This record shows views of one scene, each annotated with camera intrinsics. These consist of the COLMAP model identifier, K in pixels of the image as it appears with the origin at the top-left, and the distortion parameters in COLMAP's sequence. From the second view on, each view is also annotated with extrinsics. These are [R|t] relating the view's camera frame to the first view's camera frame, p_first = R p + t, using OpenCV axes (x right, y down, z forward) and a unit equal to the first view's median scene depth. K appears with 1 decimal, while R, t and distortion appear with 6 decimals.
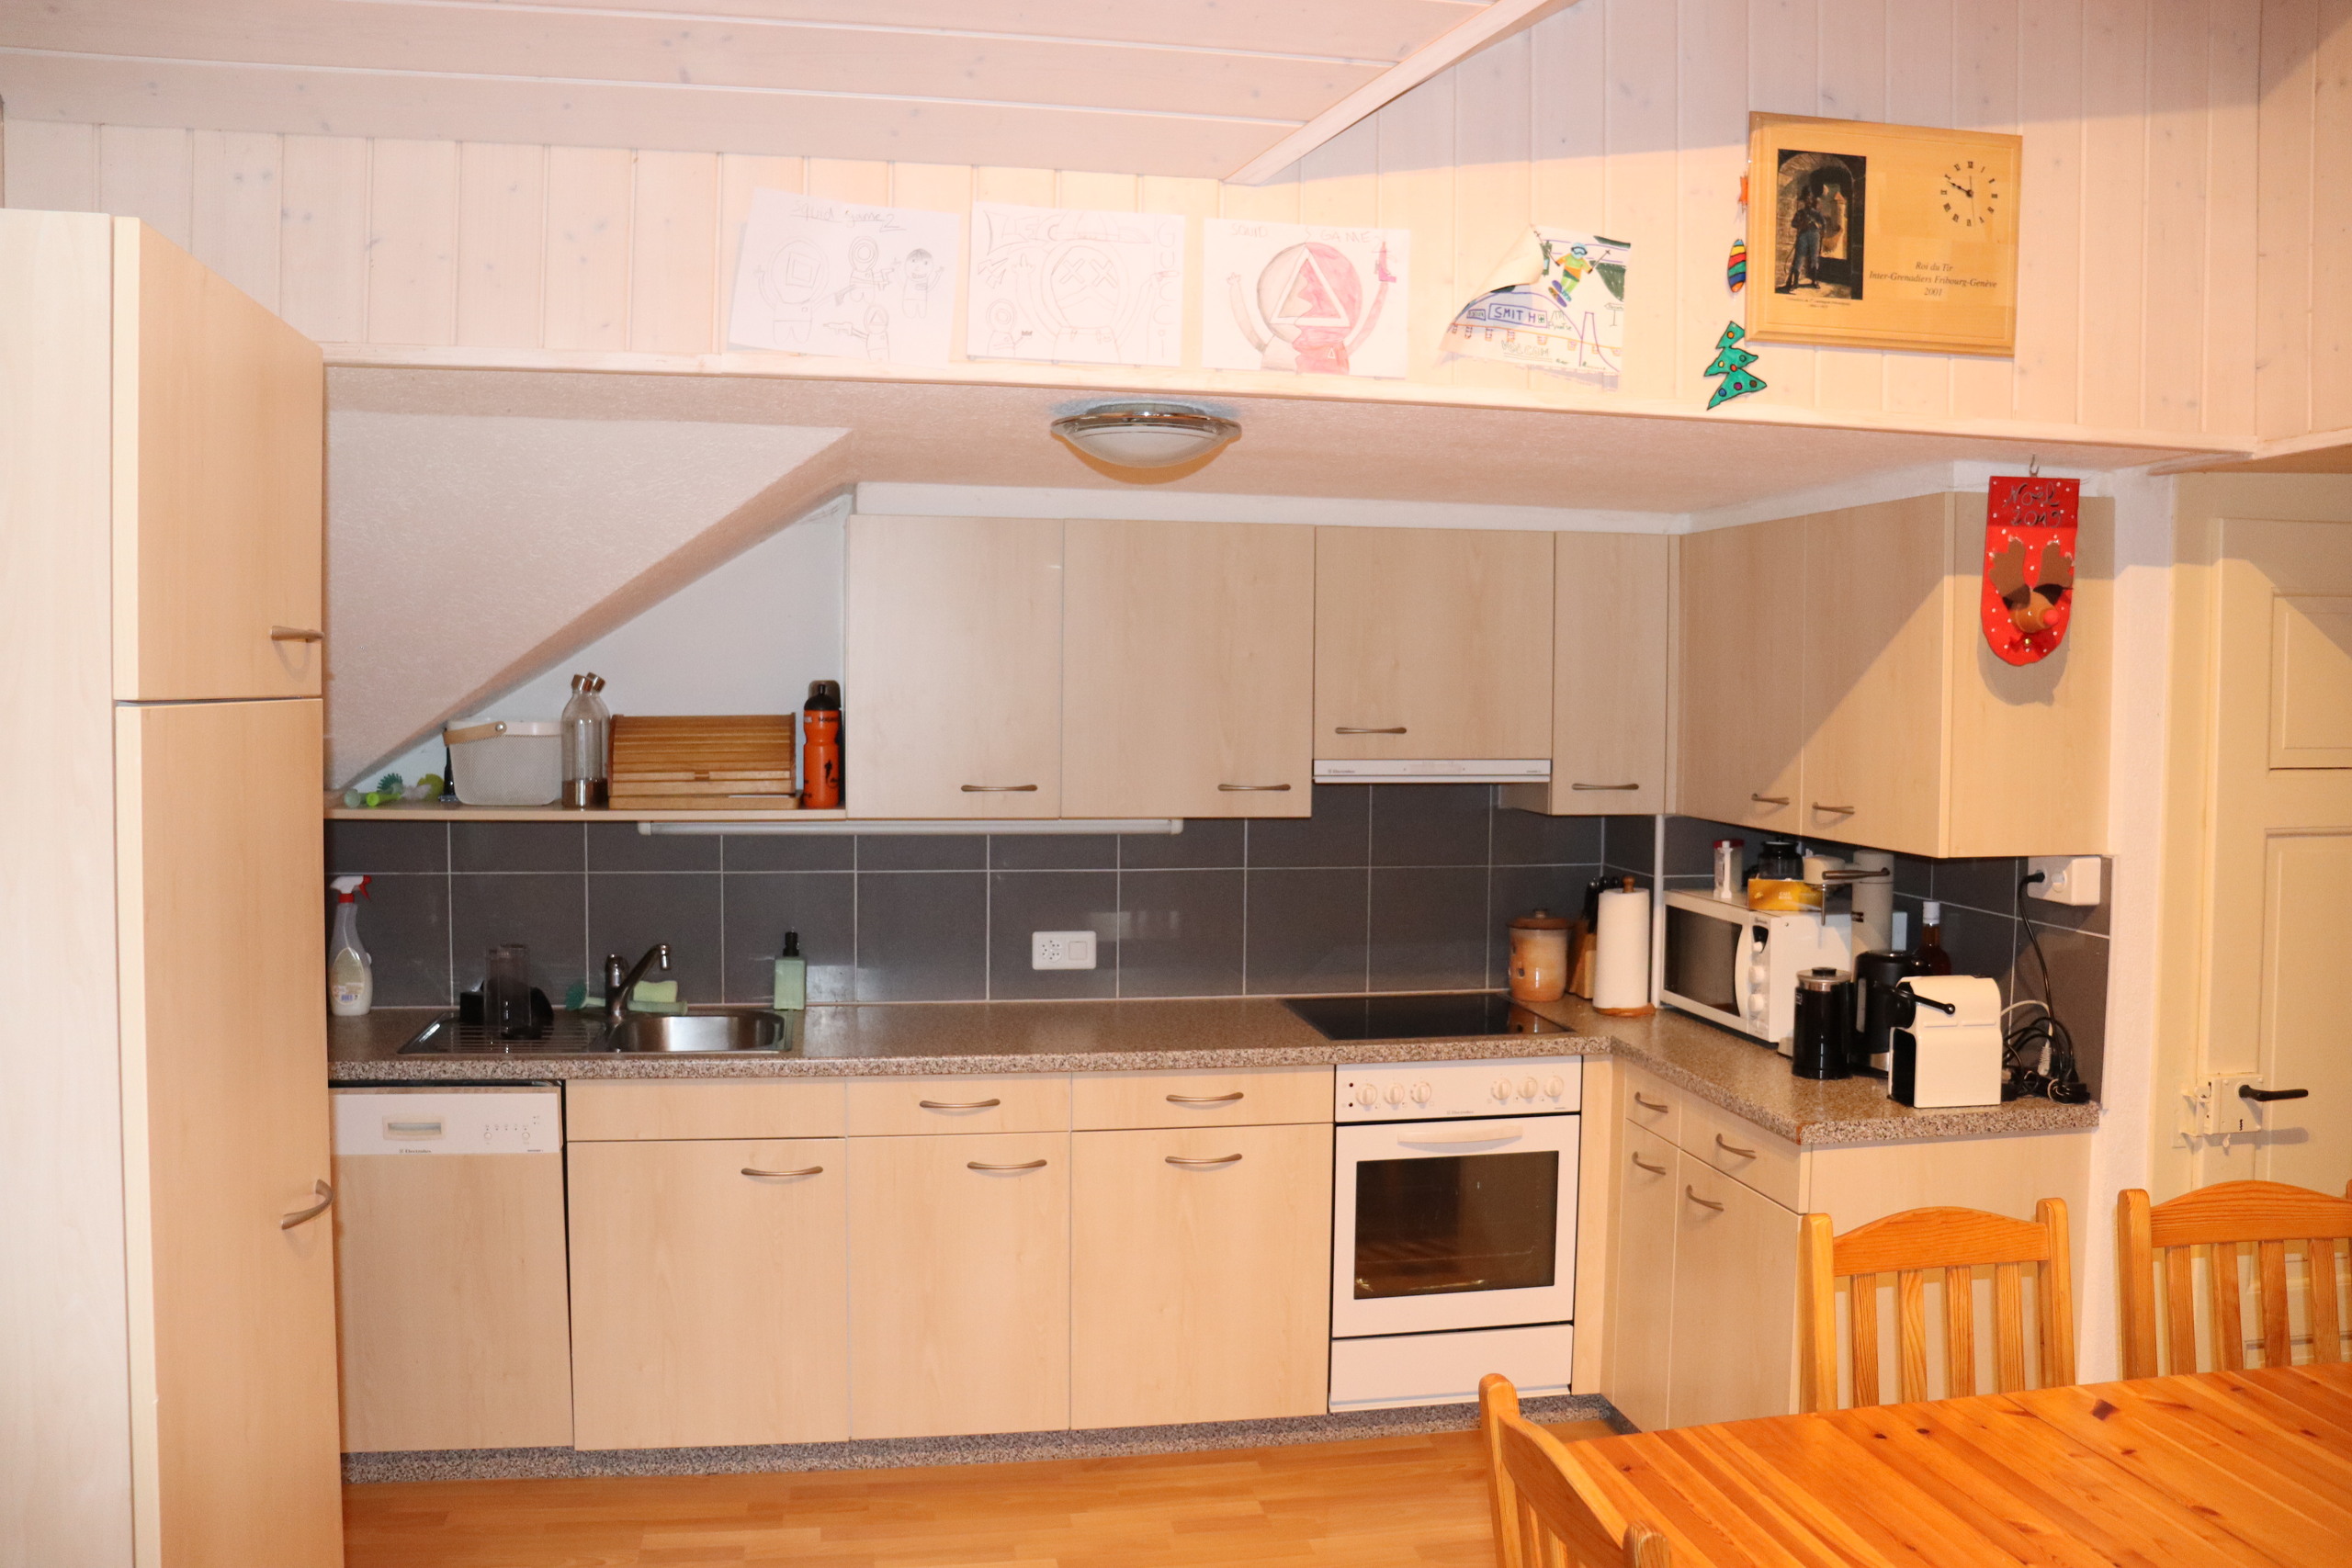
lens RADIAL K [[1954.2, 0, 1176.0], [0, 1954.2, 784.0], [0, 0, 1]] dist [-0.179032, 0.173923]
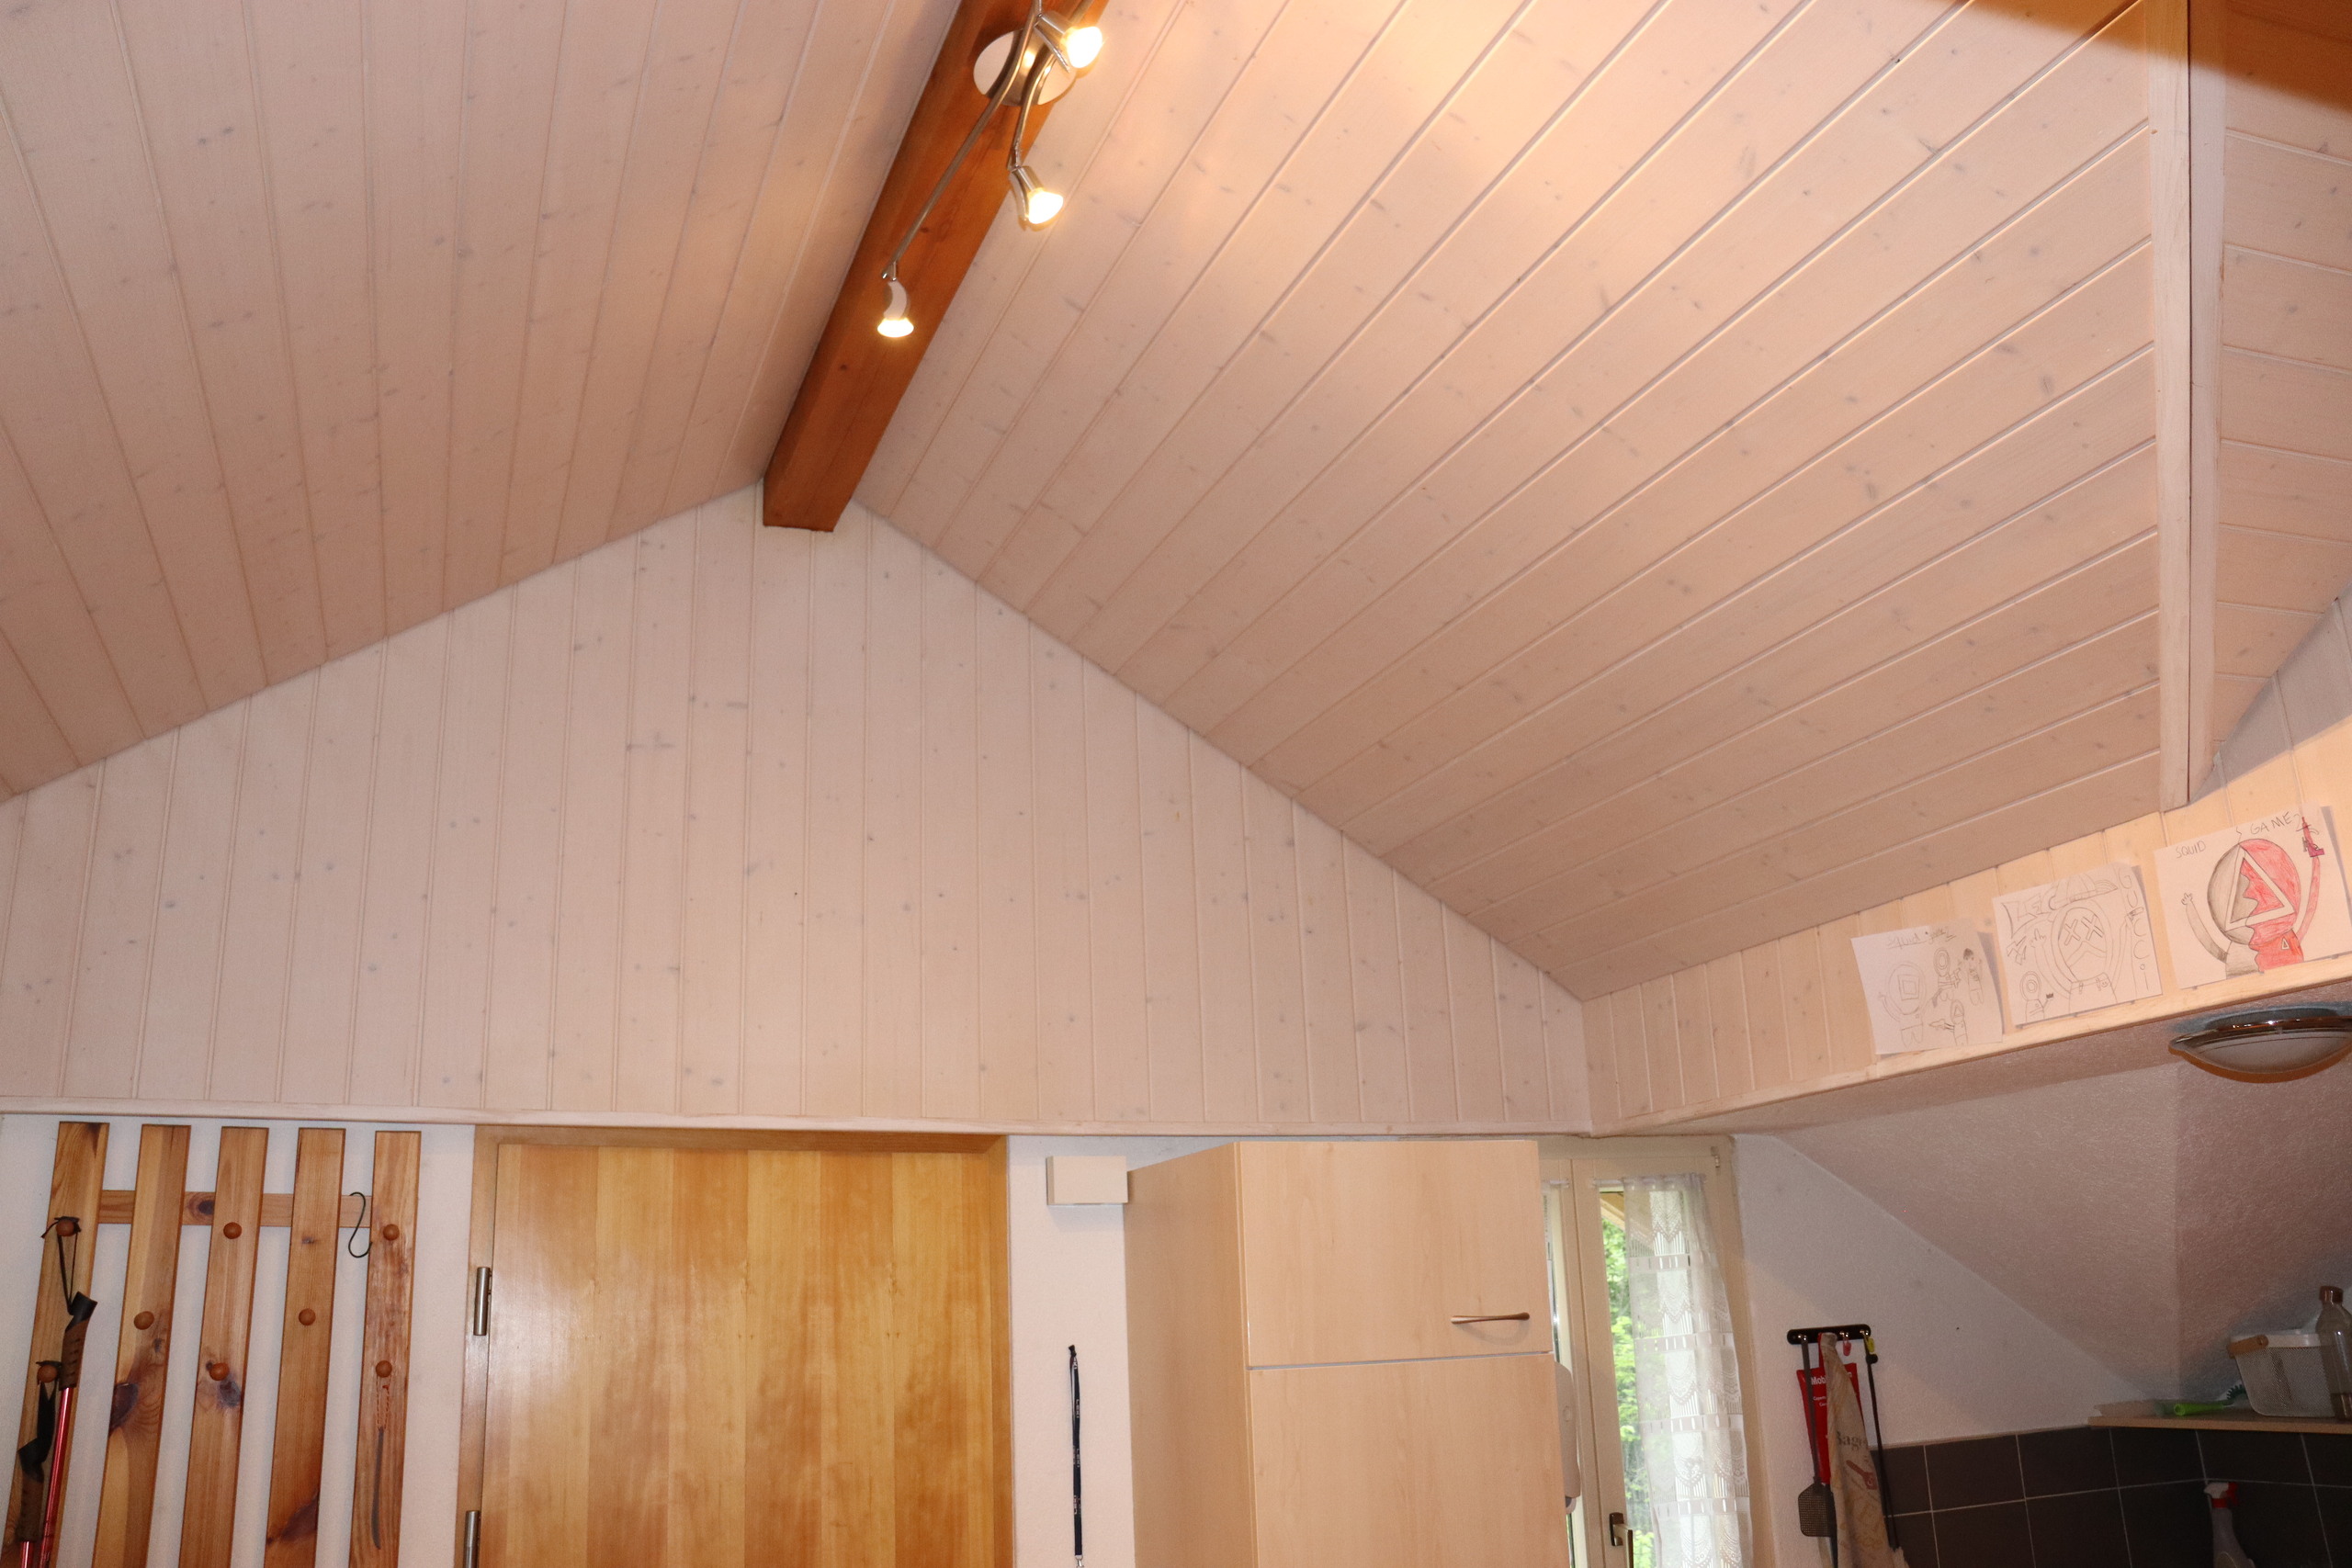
lens RADIAL K [[1954.2, 0, 1176.0], [0, 1954.2, 784.0], [0, 0, 1]] dist [-0.179032, 0.173923]
pose [[0.189238, -0.297841, -0.935671, 0.889269], [-0.005468, 0.952554, -0.304321, -0.007543], [0.981916, 0.062706, 0.178631, 0.273028]]
